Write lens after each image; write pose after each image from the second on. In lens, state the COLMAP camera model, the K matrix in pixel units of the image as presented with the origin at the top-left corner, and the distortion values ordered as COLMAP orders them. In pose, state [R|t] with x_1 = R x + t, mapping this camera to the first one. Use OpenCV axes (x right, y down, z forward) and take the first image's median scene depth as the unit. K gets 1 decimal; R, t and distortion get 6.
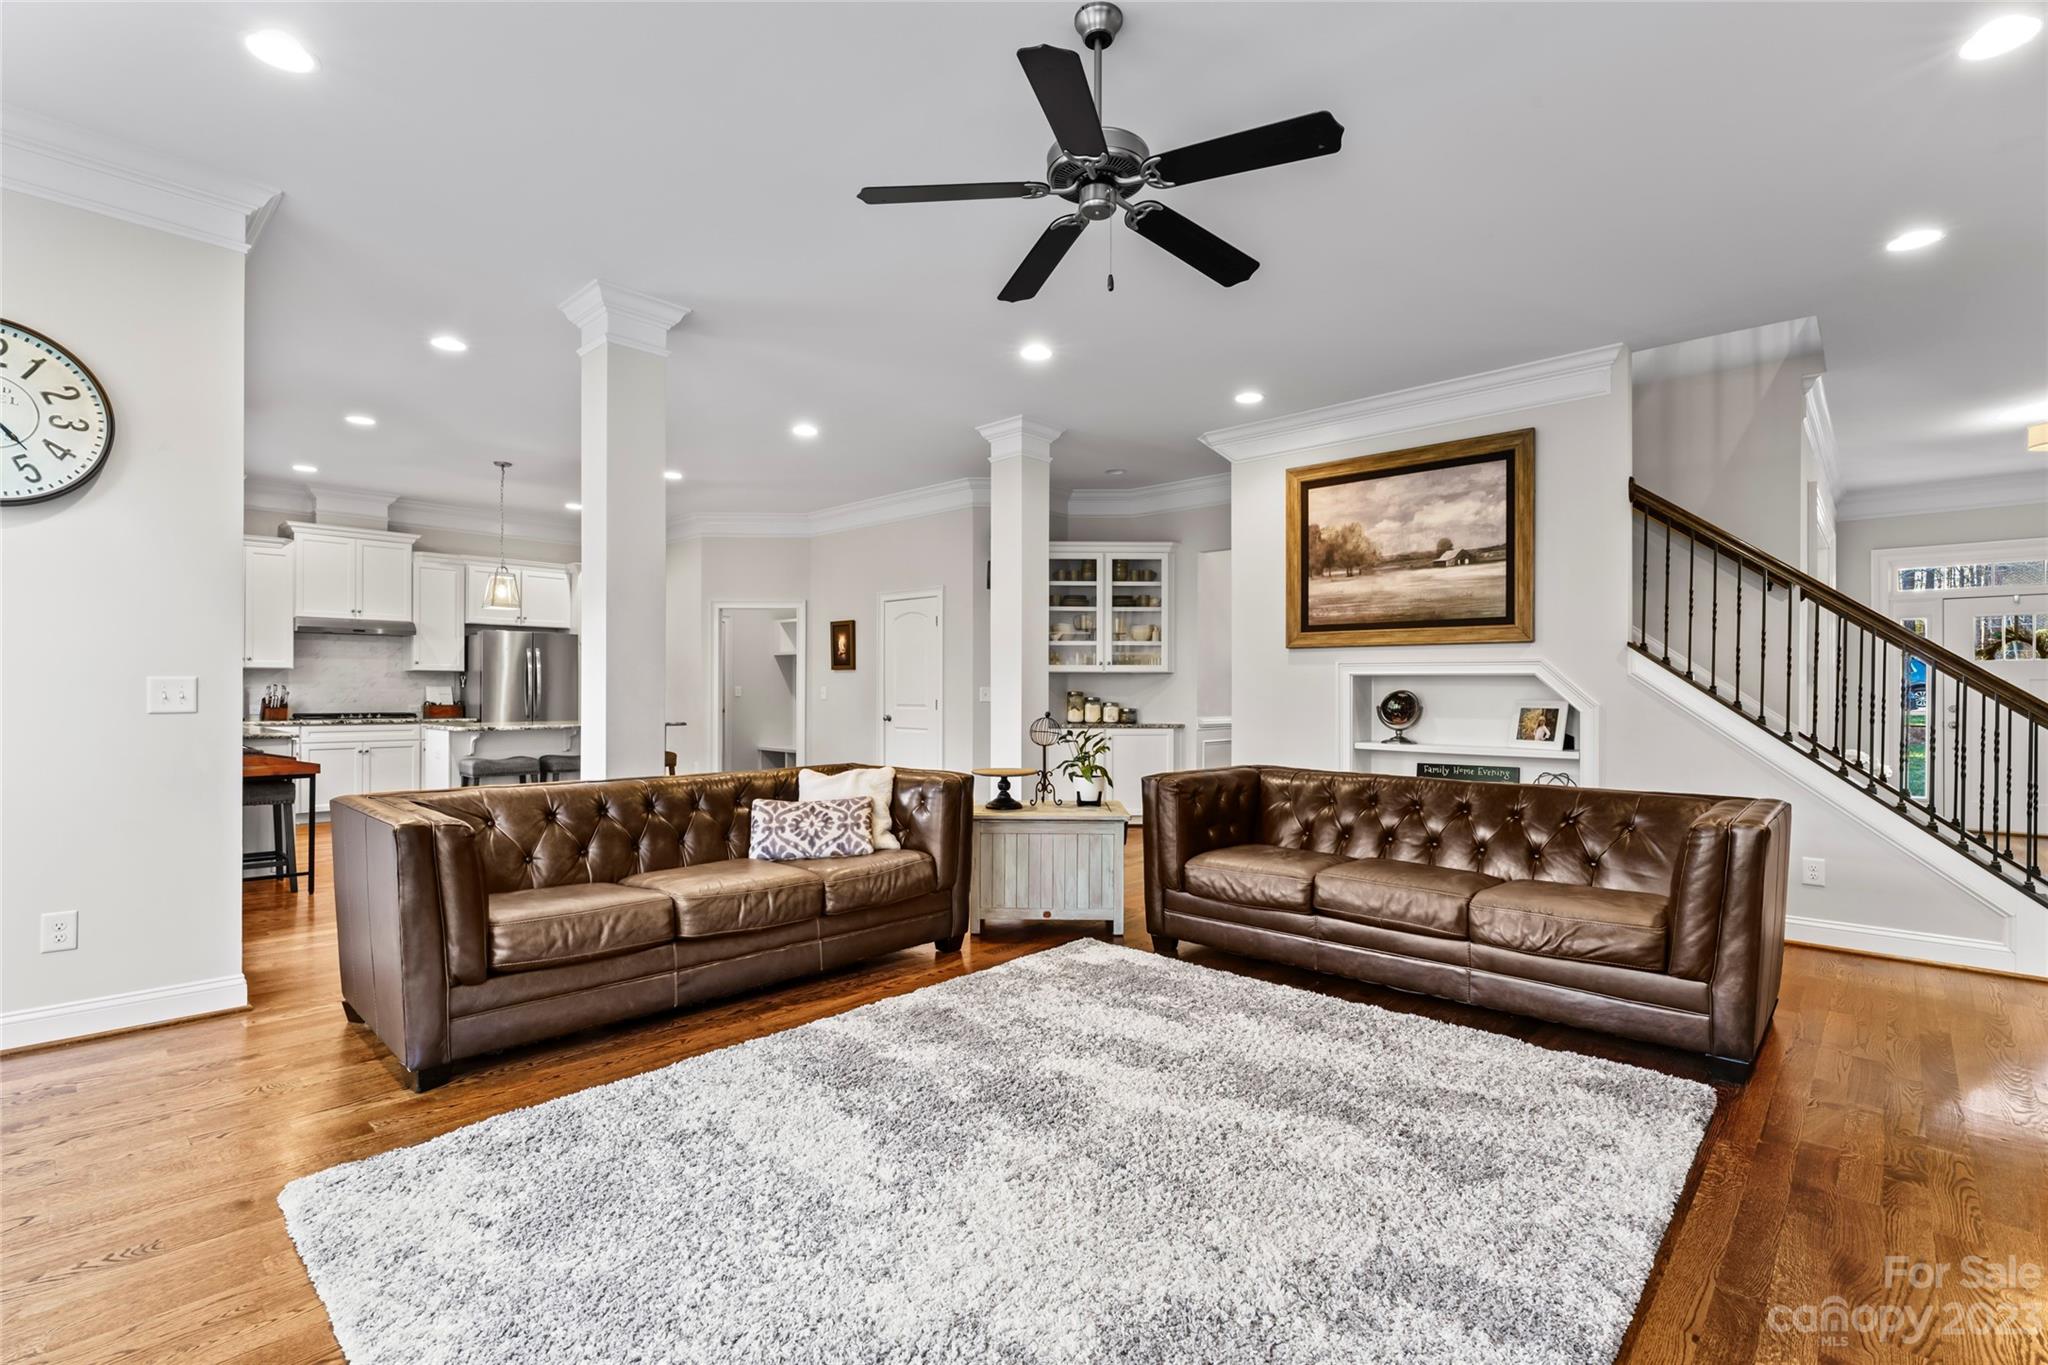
lens RADIAL K [[926.1, 0, 1017.0], [0, 926.1, 689.8], [0, 0, 1]] dist [0.000206, 0.000202]
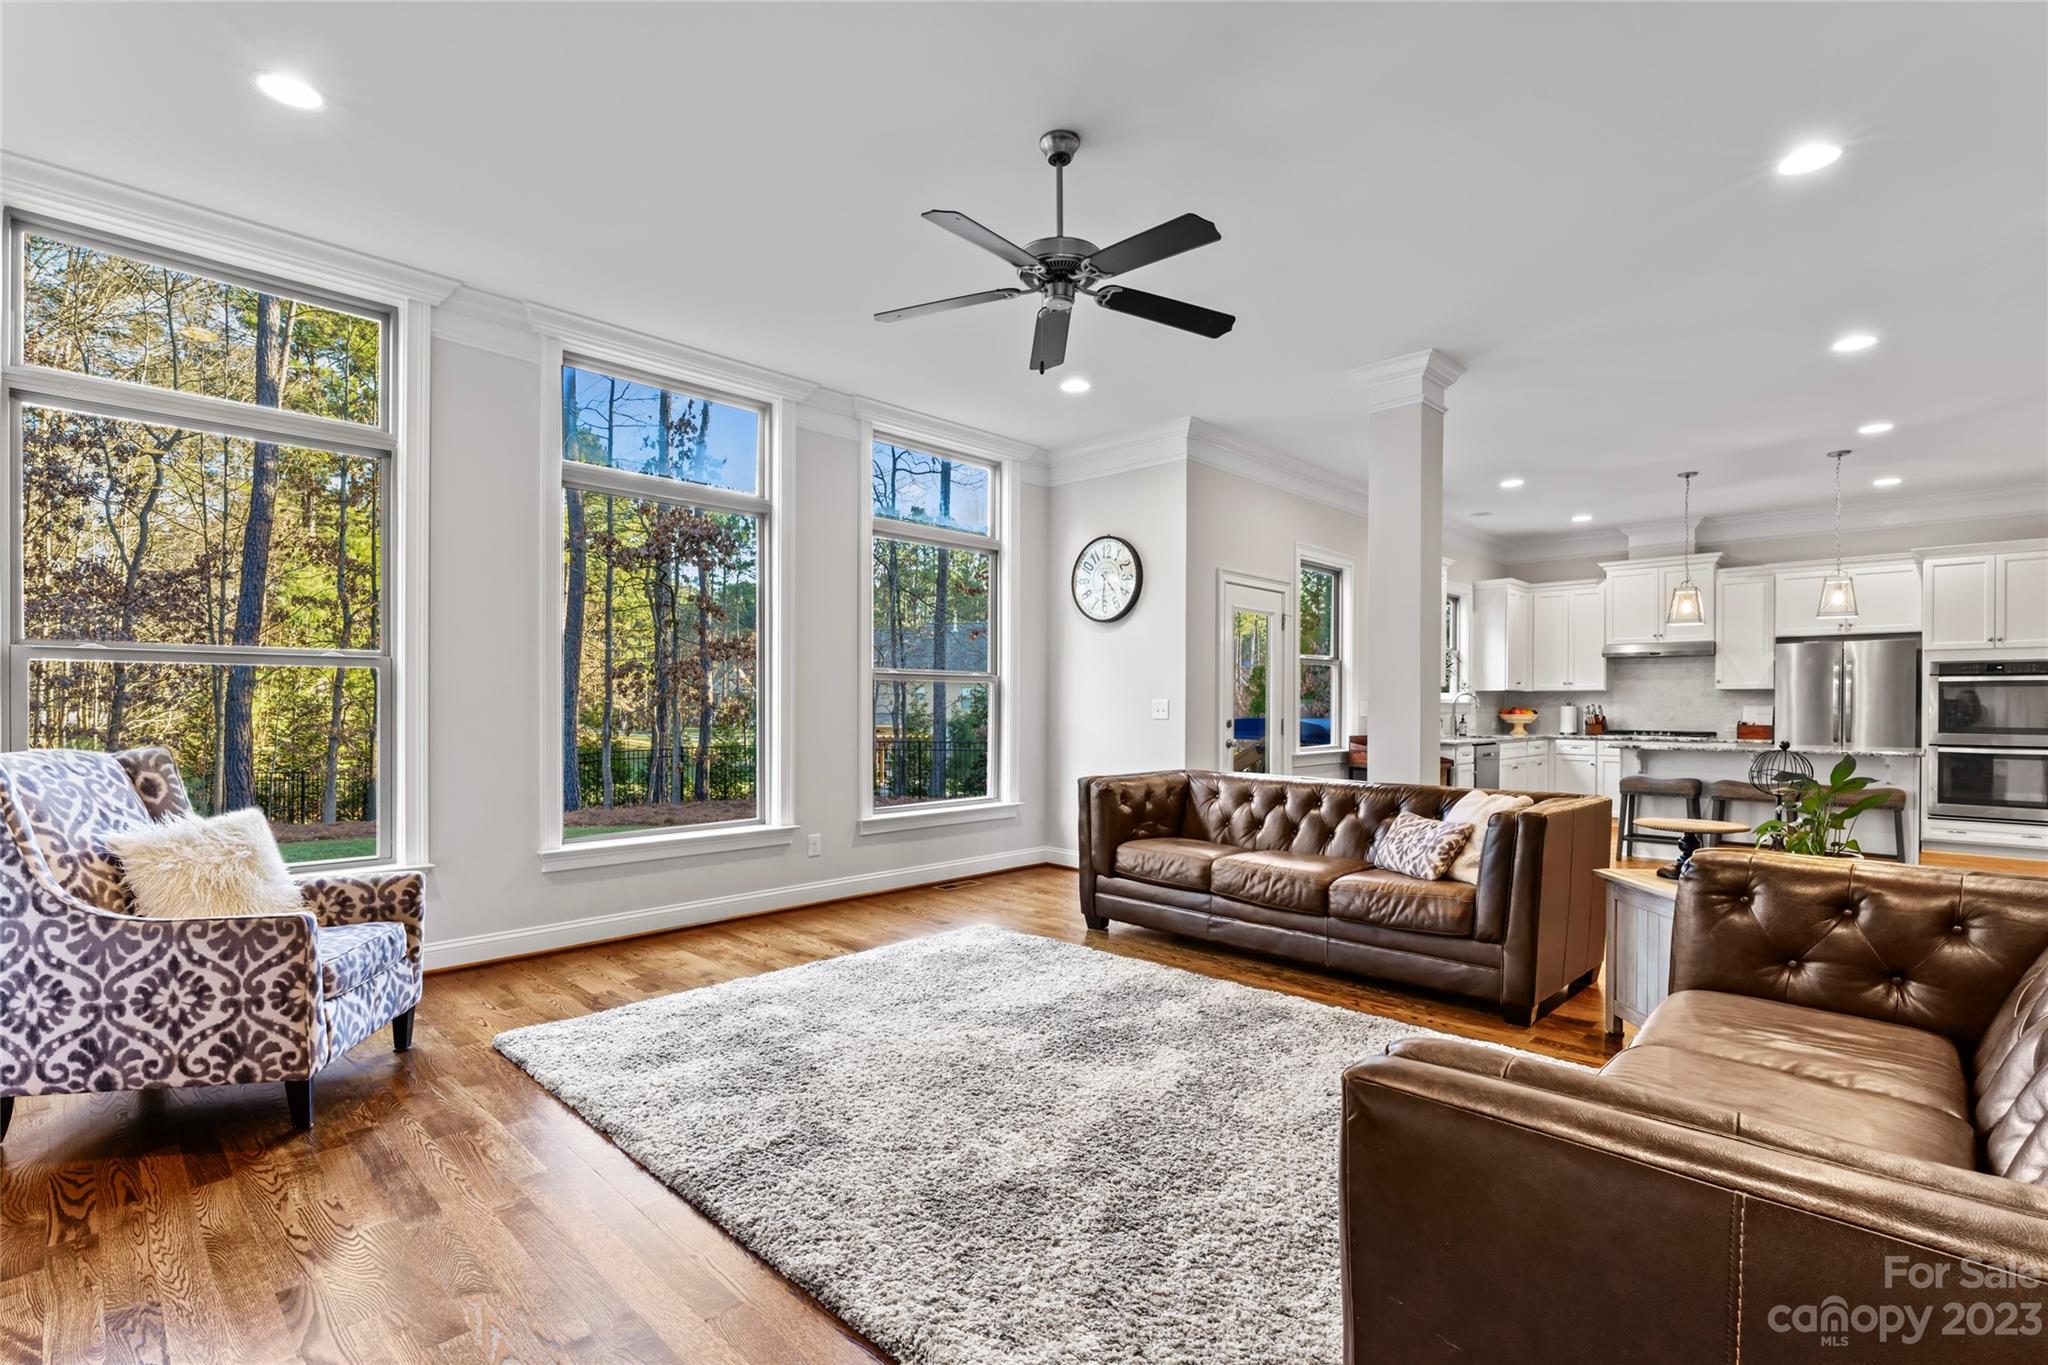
lens RADIAL K [[939.2, 0, 1022.8], [0, 939.2, 712.8], [0, 0, 1]] dist [-0.000010, -0.000015]
pose [[-0.016112, 0.004268, -0.999861, 0.387194], [-0.003117, 0.999986, 0.004319, 0.001688], [0.999865, 0.003186, -0.016098, 0.289444]]
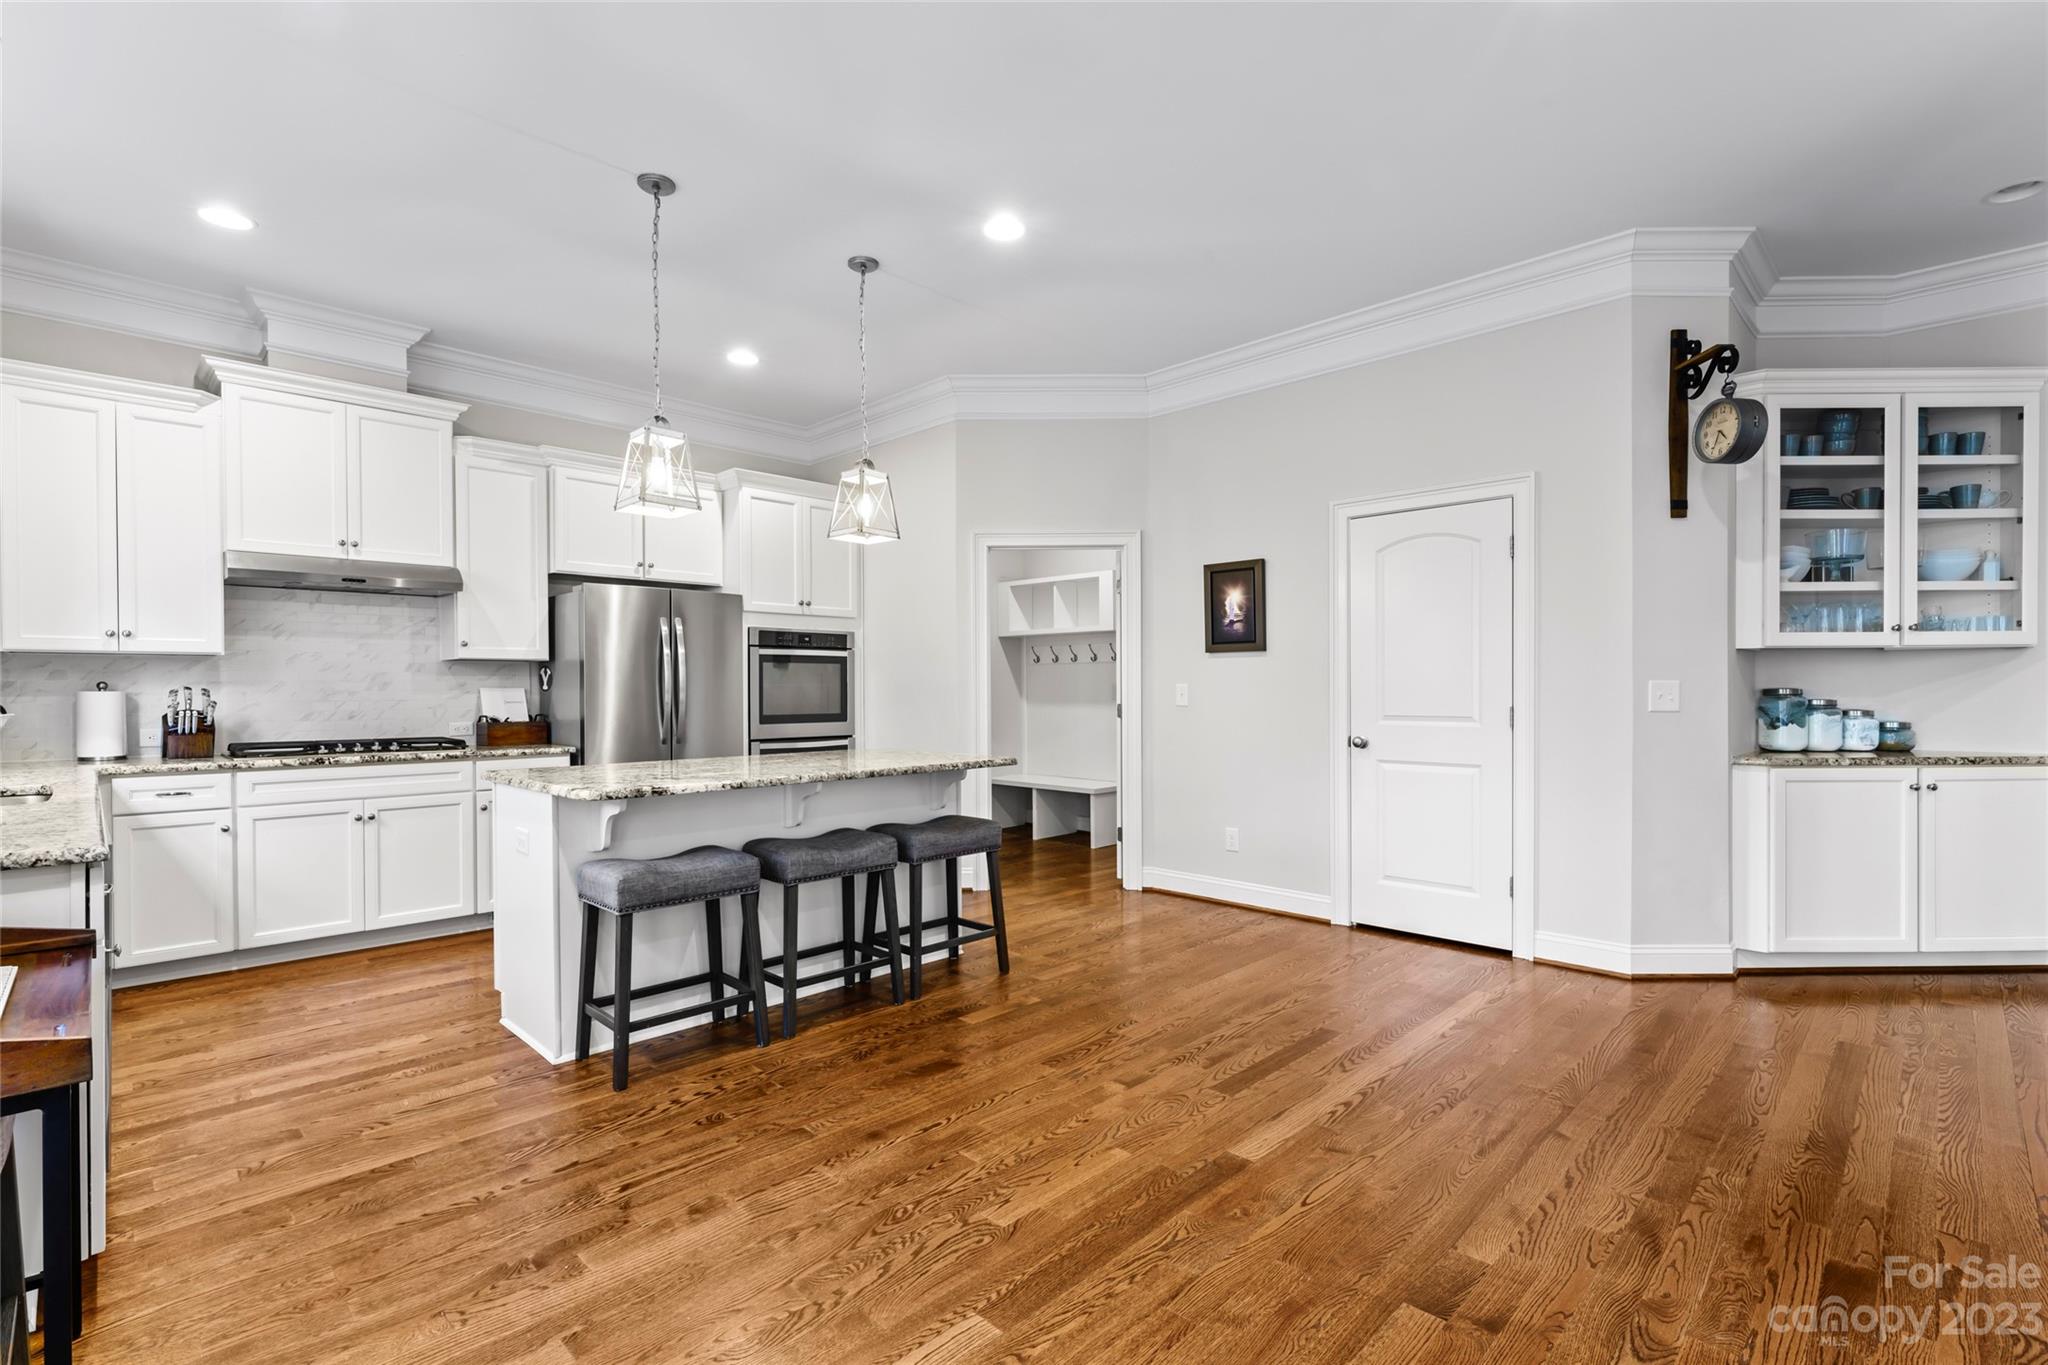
lens RADIAL K [[926.1, 0, 1017.0], [0, 926.1, 689.8], [0, 0, 1]] dist [0.000206, 0.000202]
pose [[0.999667, -0.007644, -0.024650, -0.333783], [0.007730, 0.999964, 0.003408, -0.002362], [0.024623, -0.003598, 0.999690, 0.499552]]
